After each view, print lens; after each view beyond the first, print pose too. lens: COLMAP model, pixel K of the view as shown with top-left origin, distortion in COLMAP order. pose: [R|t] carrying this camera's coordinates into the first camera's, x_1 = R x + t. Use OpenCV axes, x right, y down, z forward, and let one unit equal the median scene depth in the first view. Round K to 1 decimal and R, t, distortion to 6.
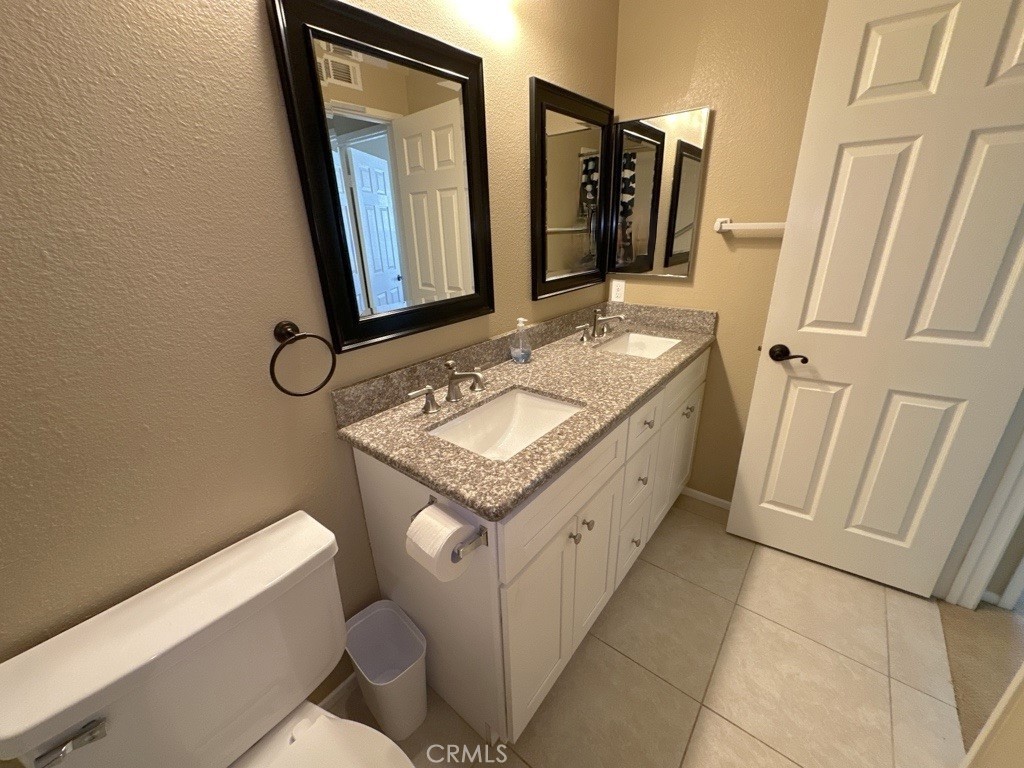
lens RADIAL K [[410.3, 0, 512.0], [0, 410.3, 384.0], [0, 0, 1]] dist [0.000656, 0.000138]
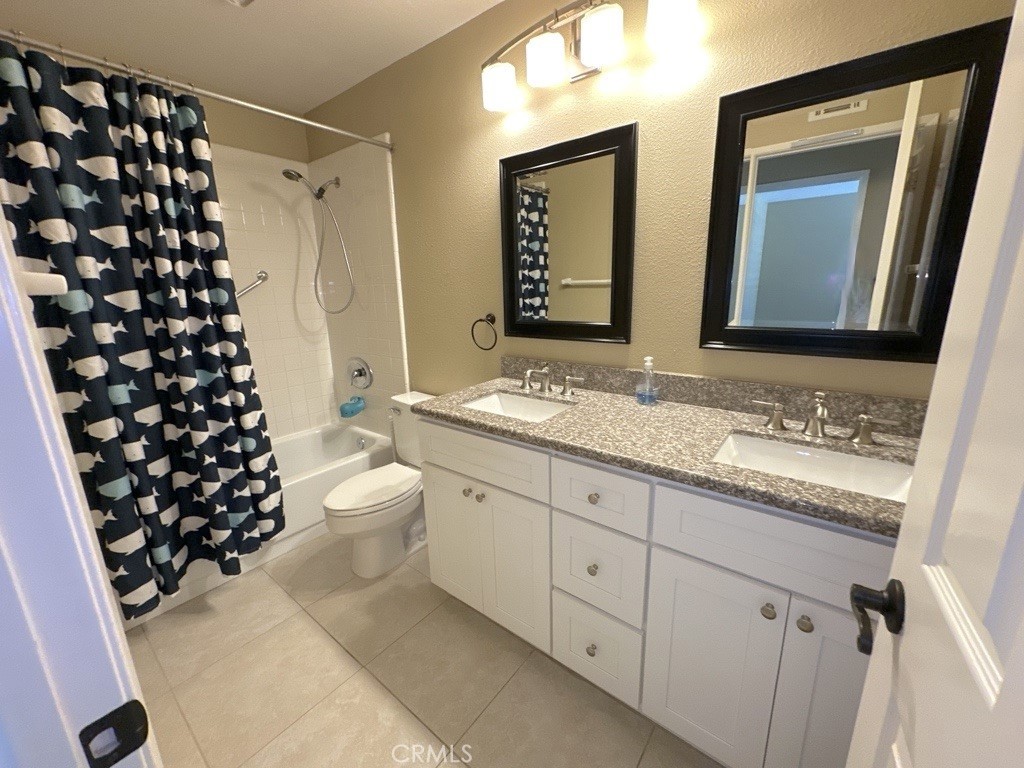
lens RADIAL K [[410.3, 0, 512.0], [0, 410.3, 384.0], [0, 0, 1]] dist [0.000656, 0.000138]
pose [[0.012125, 0.259611, -0.965637, 1.025525], [-0.338654, 0.909703, 0.240321, -0.240912], [0.940833, 0.324103, 0.098948, 0.667372]]
